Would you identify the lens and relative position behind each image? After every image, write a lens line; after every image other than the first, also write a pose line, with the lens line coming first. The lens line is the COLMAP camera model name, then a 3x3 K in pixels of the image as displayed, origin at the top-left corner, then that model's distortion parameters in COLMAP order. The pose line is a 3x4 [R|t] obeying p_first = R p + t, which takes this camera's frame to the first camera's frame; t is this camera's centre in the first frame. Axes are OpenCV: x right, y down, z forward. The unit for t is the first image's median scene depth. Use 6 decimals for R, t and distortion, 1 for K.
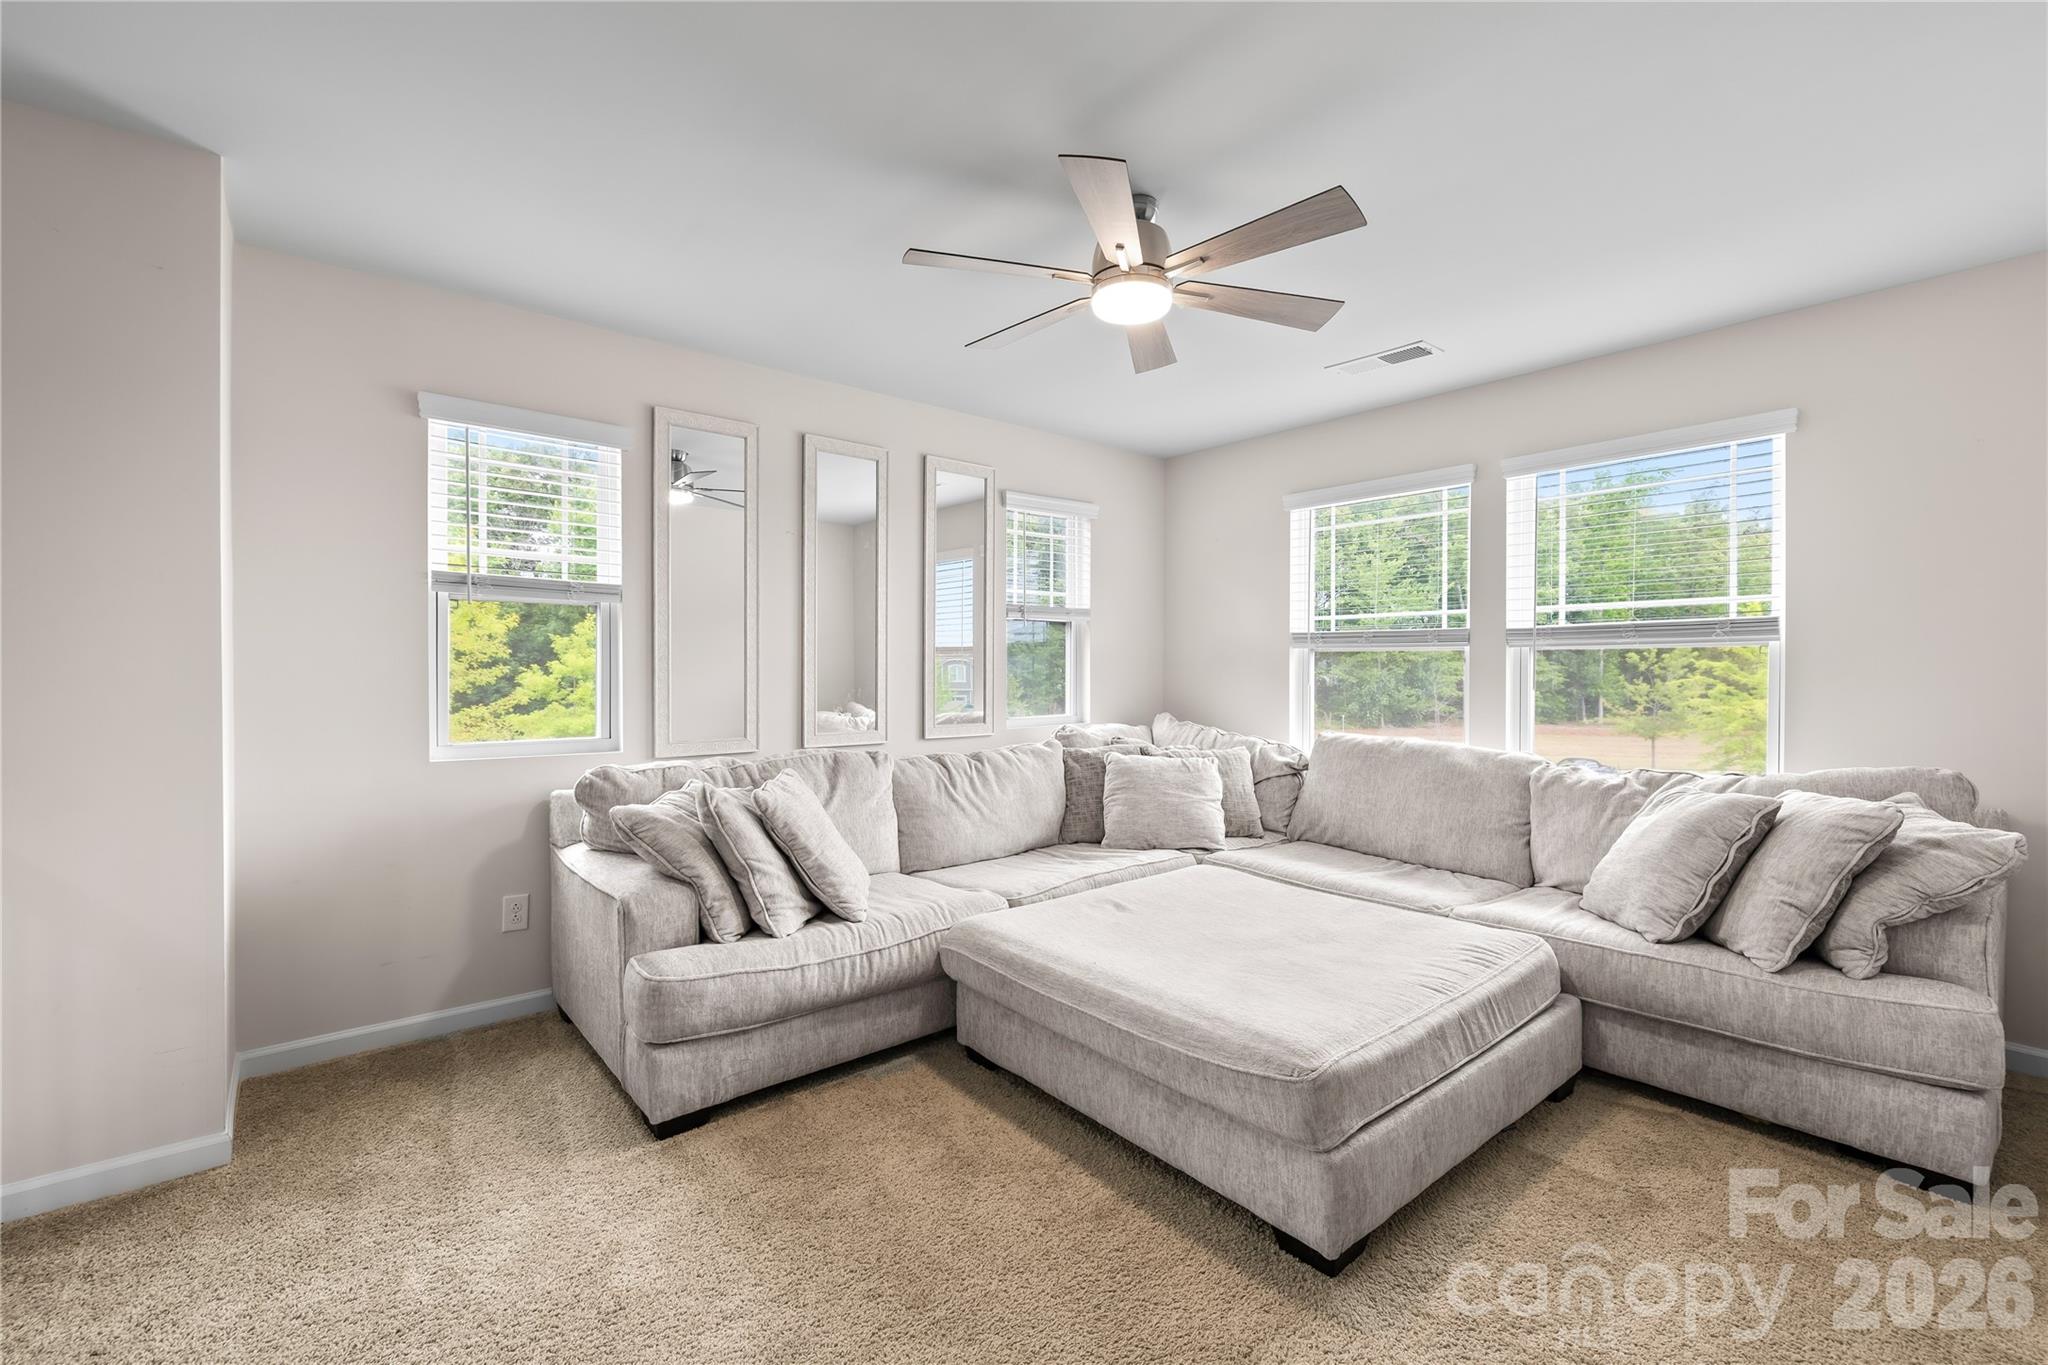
lens RADIAL K [[880.8, 0, 1016.1], [0, 880.8, 694.8], [0, 0, 1]] dist [-0.001687, -0.000001]
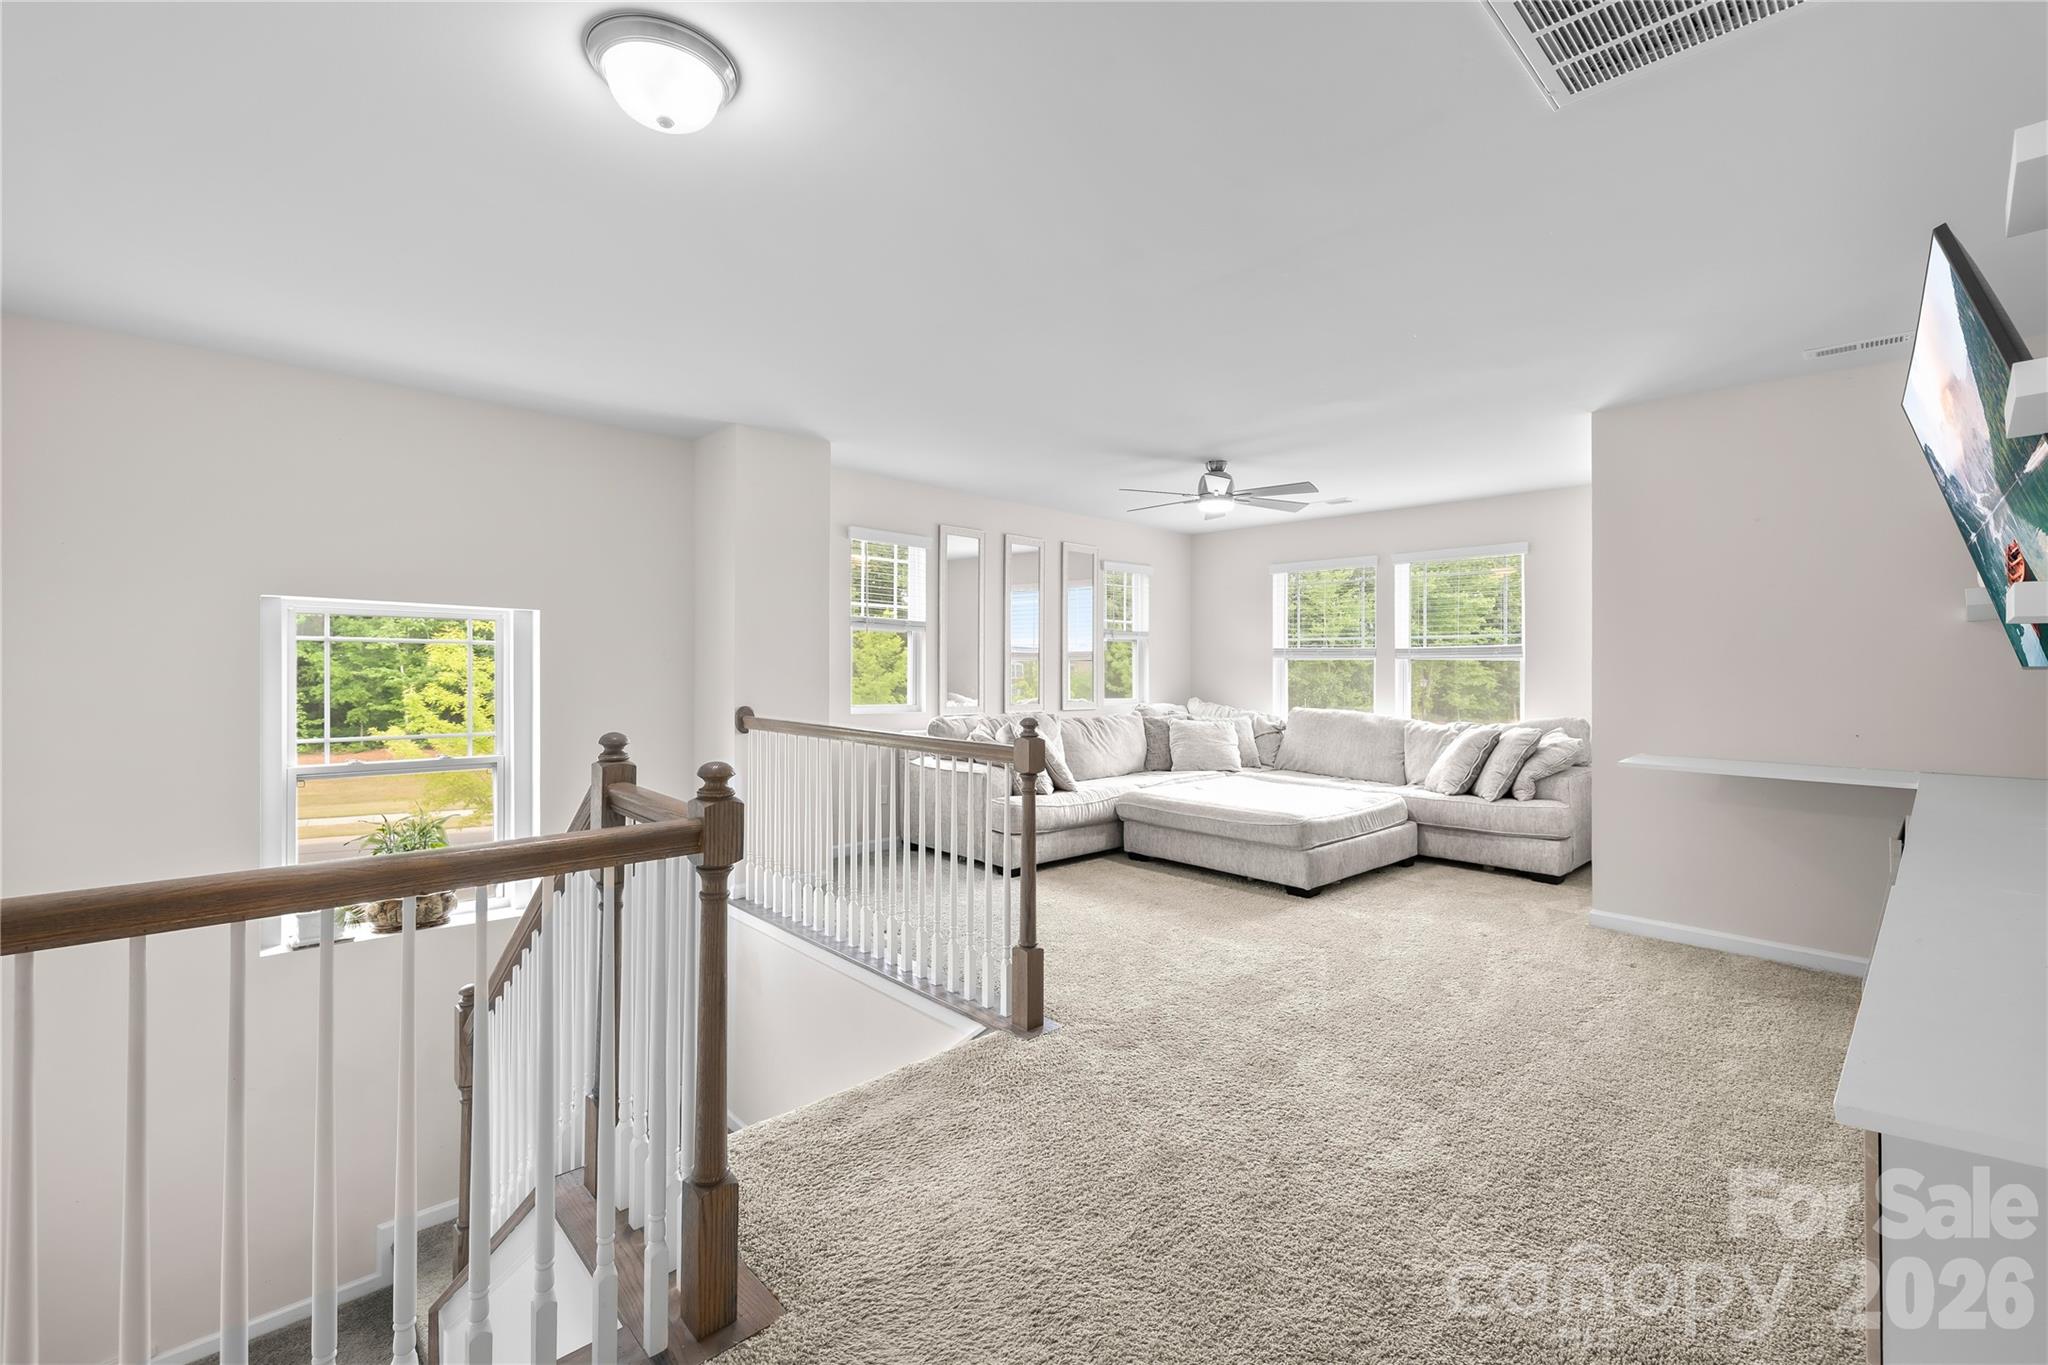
lens RADIAL K [[880.8, 0, 1027.6], [0, 880.8, 665.6], [0, 0, 1]] dist [-0.001687, -0.000001]
pose [[0.998093, 0.007895, 0.061226, -0.304021], [-0.005761, 0.999373, -0.034948, 0.026590], [-0.061464, 0.034529, 0.997512, -0.752905]]
